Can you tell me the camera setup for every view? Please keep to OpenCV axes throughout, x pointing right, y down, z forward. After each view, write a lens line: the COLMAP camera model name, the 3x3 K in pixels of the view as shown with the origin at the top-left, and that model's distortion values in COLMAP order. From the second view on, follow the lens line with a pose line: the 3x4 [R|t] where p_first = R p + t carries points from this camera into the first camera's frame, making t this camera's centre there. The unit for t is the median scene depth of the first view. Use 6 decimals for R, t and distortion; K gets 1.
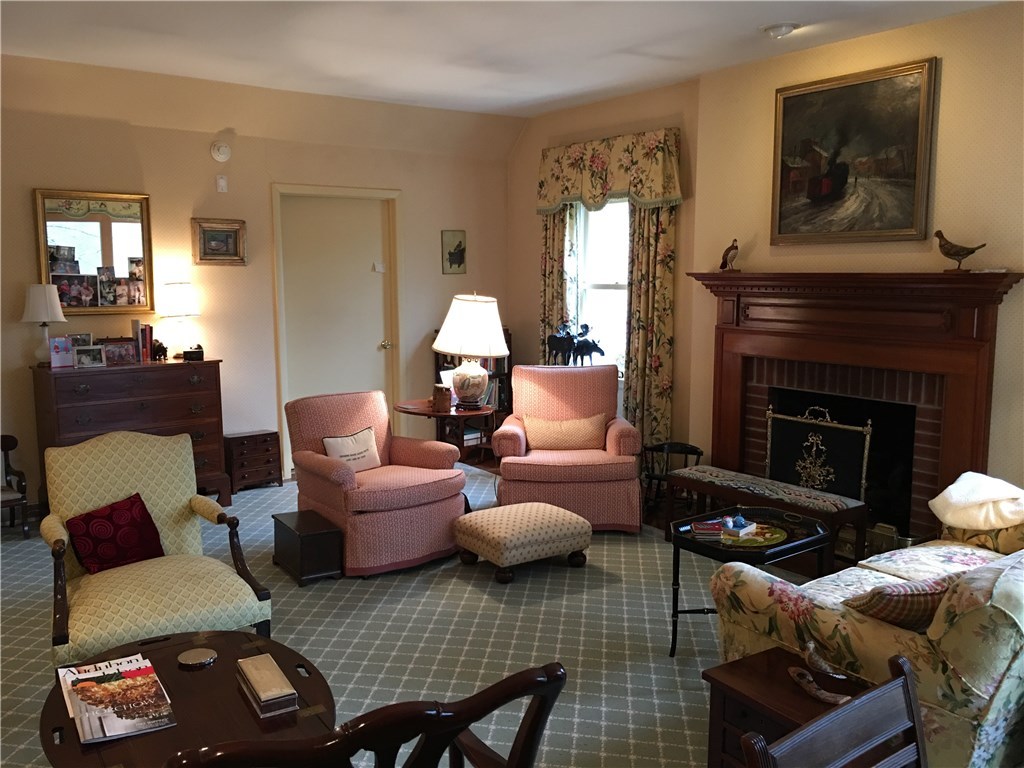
lens RADIAL K [[858.9, 0, 511.0], [0, 858.9, 384.6], [0, 0, 1]] dist [0.037596, -0.049984]
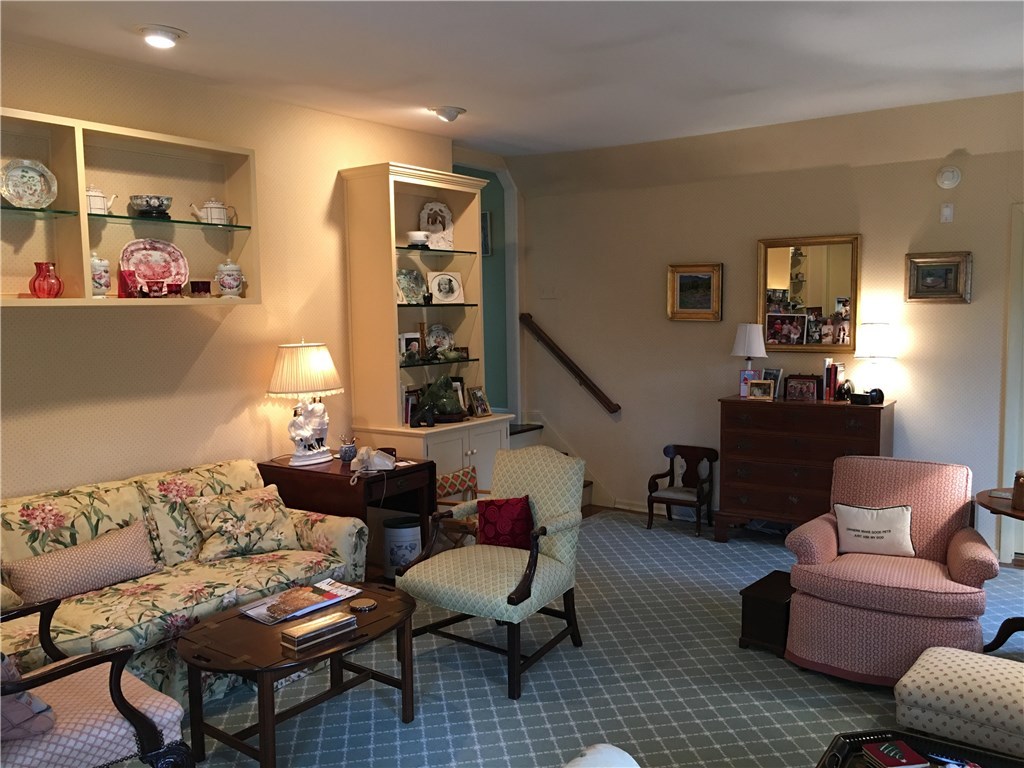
lens RADIAL K [[858.9, 0, 506.2], [0, 858.9, 386.1], [0, 0, 1]] dist [0.037596, -0.049984]
pose [[0.305822, 0.084383, -0.948342, 0.469203], [-0.112959, 0.992245, 0.051862, -0.059787], [0.945364, 0.091263, 0.312982, 0.366287]]
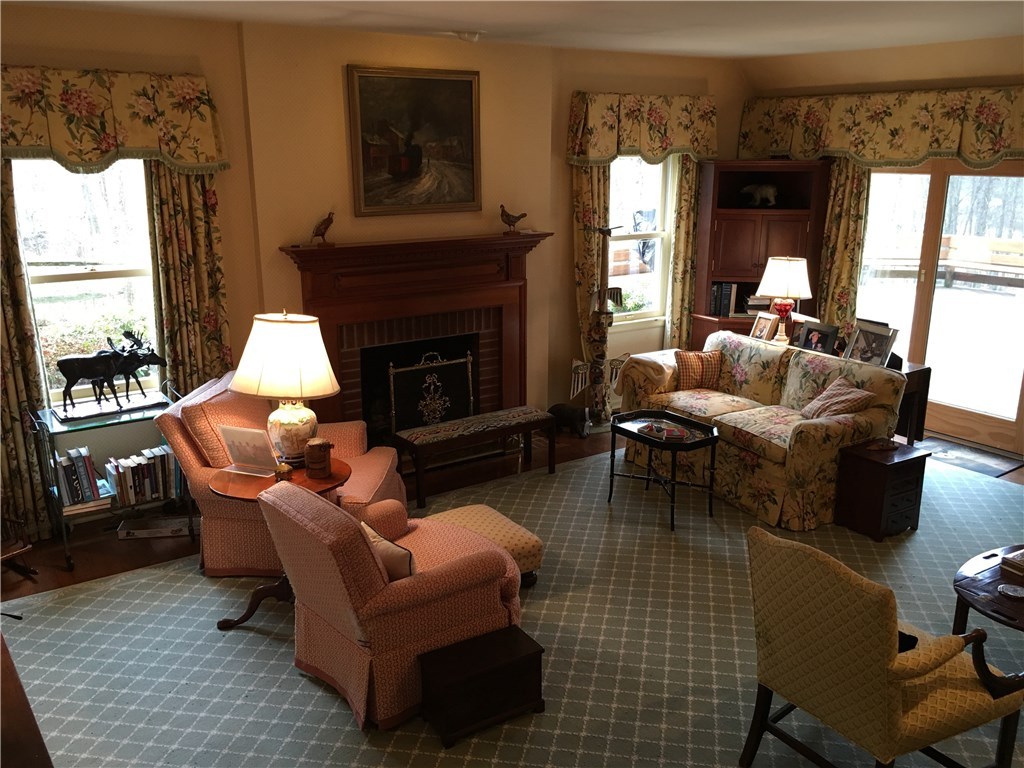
lens RADIAL K [[858.9, 0, 516.6], [0, 858.9, 379.9], [0, 0, 1]] dist [0.037596, -0.049984]
pose [[0.025165, -0.260093, 0.965256, -0.786107], [0.128169, 0.958432, 0.254912, -0.221693], [-0.991433, 0.117301, 0.057454, 0.798663]]
